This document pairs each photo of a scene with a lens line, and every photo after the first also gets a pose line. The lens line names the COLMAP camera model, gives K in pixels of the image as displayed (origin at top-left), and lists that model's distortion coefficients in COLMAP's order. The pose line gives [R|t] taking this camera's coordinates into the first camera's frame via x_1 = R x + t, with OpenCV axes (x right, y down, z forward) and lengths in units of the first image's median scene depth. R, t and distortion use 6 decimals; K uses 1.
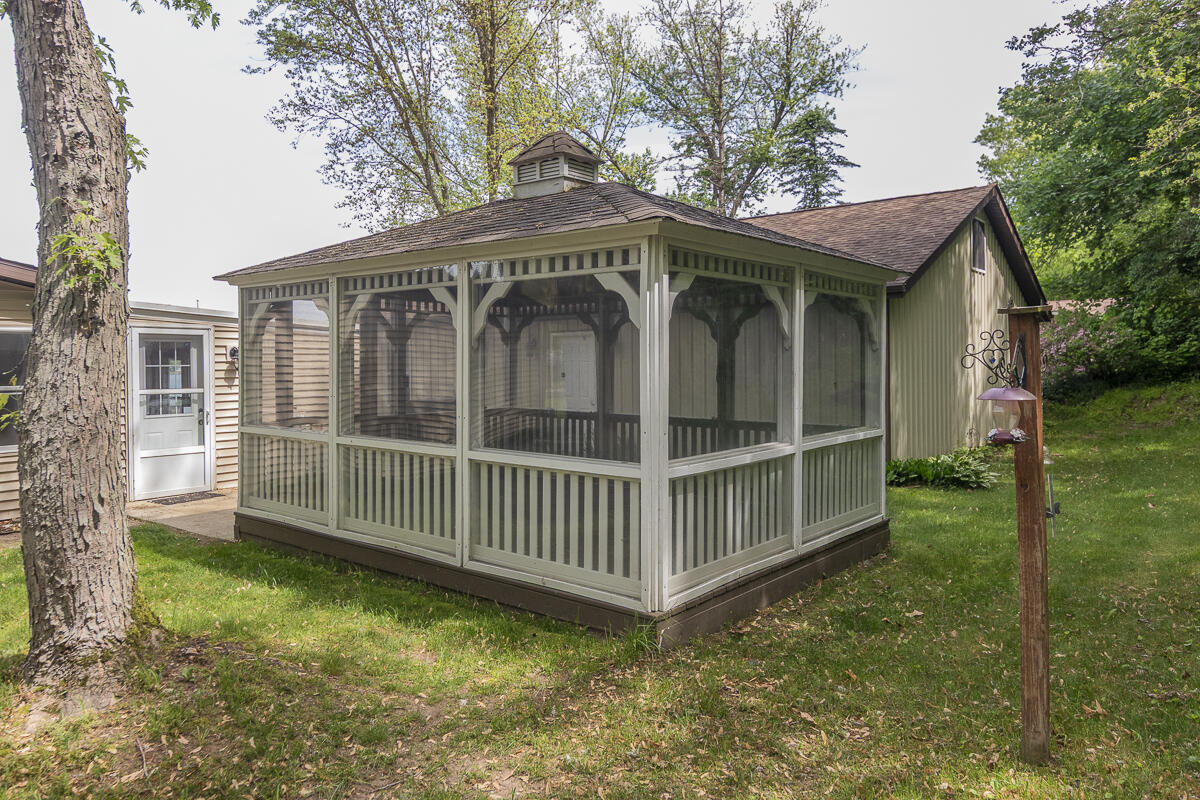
lens RADIAL K [[811.5, 0, 609.5], [0, 811.5, 391.0], [0, 0, 1]] dist [0.005616, -0.002311]
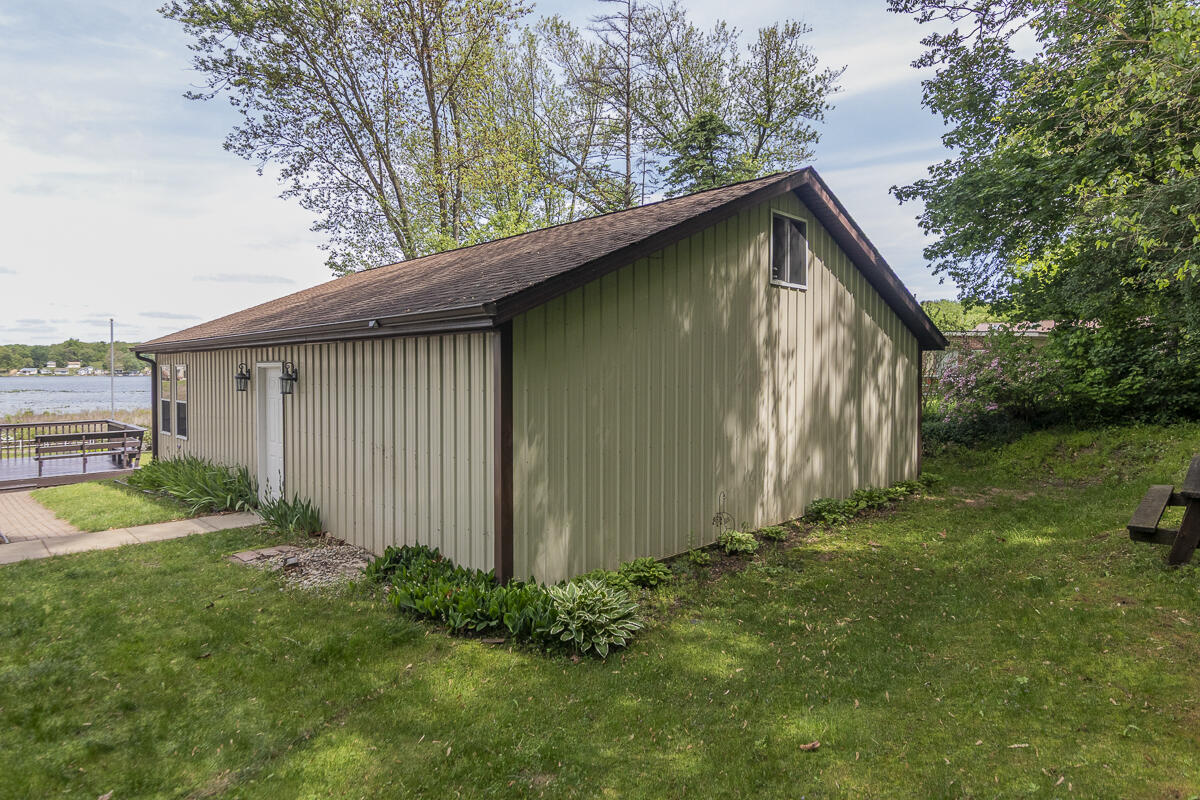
lens RADIAL K [[676.7, 0, 596.5], [0, 676.7, 399.3], [0, 0, 1]] dist [-0.001432, -0.004115]
pose [[0.992571, 0.017975, -0.120332, 0.217762], [-0.016482, 0.999774, 0.013390, -0.030822], [0.120545, -0.011307, 0.992643, 0.224545]]
